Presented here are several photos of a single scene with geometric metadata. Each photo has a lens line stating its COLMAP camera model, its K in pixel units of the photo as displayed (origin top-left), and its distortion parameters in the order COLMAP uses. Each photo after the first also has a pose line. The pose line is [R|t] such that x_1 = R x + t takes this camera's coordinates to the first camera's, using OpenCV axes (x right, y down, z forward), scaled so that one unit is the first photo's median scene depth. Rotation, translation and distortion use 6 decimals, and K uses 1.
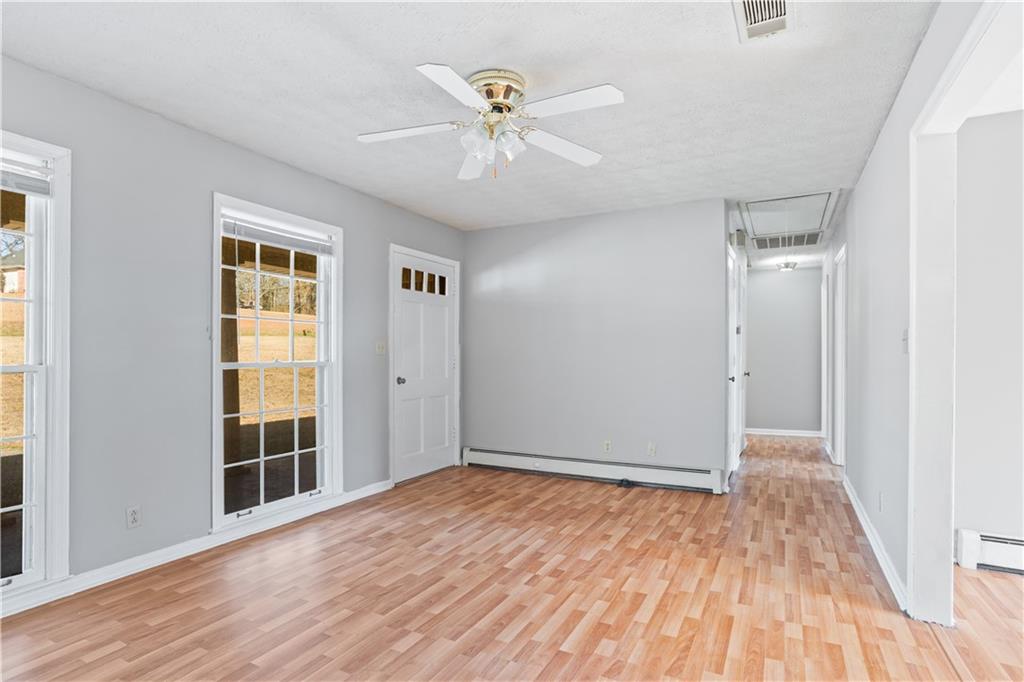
lens RADIAL K [[536.0, 0, 511.1], [0, 536.0, 360.7], [0, 0, 1]] dist [-0.065406, 0.042520]
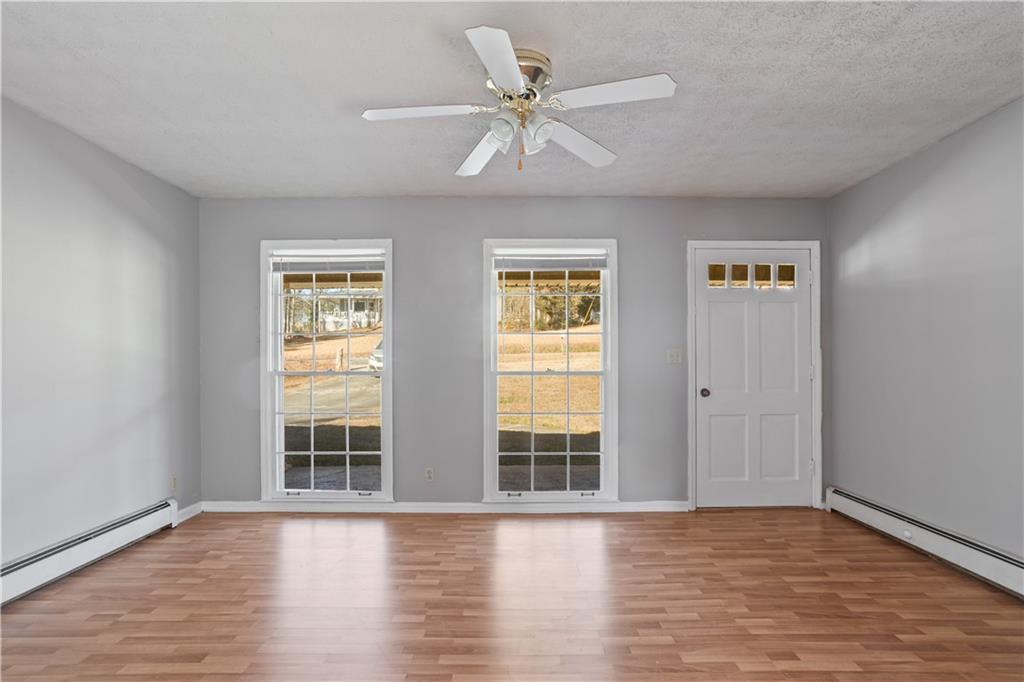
lens RADIAL K [[536.0, 0, 511.1], [0, 536.0, 360.7], [0, 0, 1]] dist [-0.065406, 0.042520]
pose [[0.451716, -0.000140, -0.892162, 0.486640], [-0.004664, 0.999986, -0.002518, -0.013800], [0.892149, 0.005299, 0.451709, 0.352293]]
